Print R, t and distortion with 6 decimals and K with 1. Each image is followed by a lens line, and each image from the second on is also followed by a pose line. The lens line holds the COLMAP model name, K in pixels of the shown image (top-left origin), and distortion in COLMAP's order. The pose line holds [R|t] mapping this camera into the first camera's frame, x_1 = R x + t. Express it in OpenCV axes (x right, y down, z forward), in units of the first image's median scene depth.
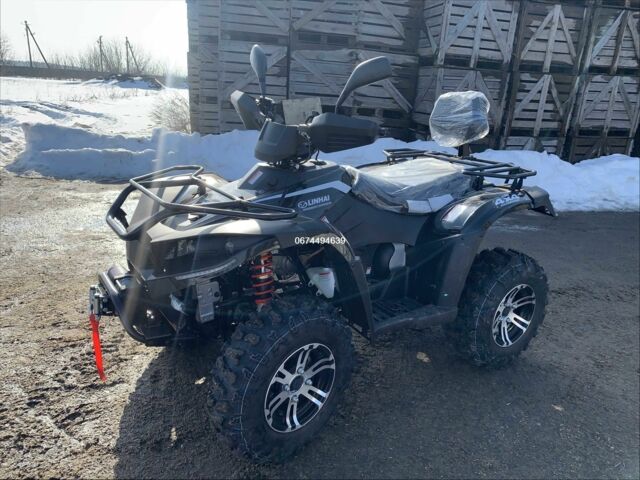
lens RADIAL K [[497.8, 0, 319.7], [0, 497.8, 238.6], [0, 0, 1]] dist [0.006017, 0.000255]
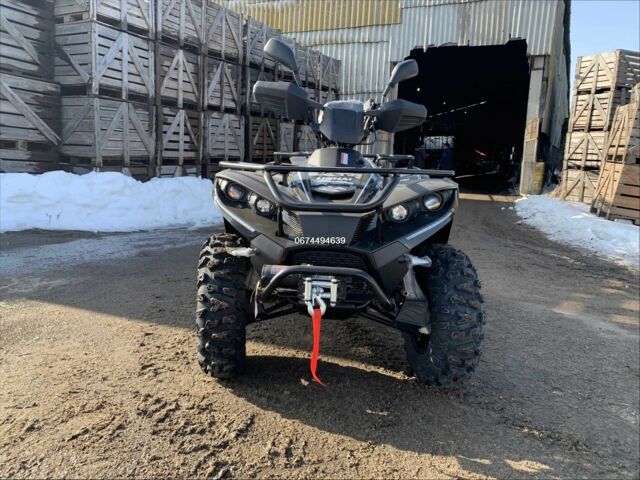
lens RADIAL K [[497.8, 0, 319.9], [0, 497.8, 239.9], [0, 0, 1]] dist [0.006017, 0.000255]
pose [[0.630459, -0.157120, 0.760155, -0.245398], [0.218511, 0.975621, 0.020427, 0.000937], [-0.744832, 0.153224, 0.649421, 0.087197]]
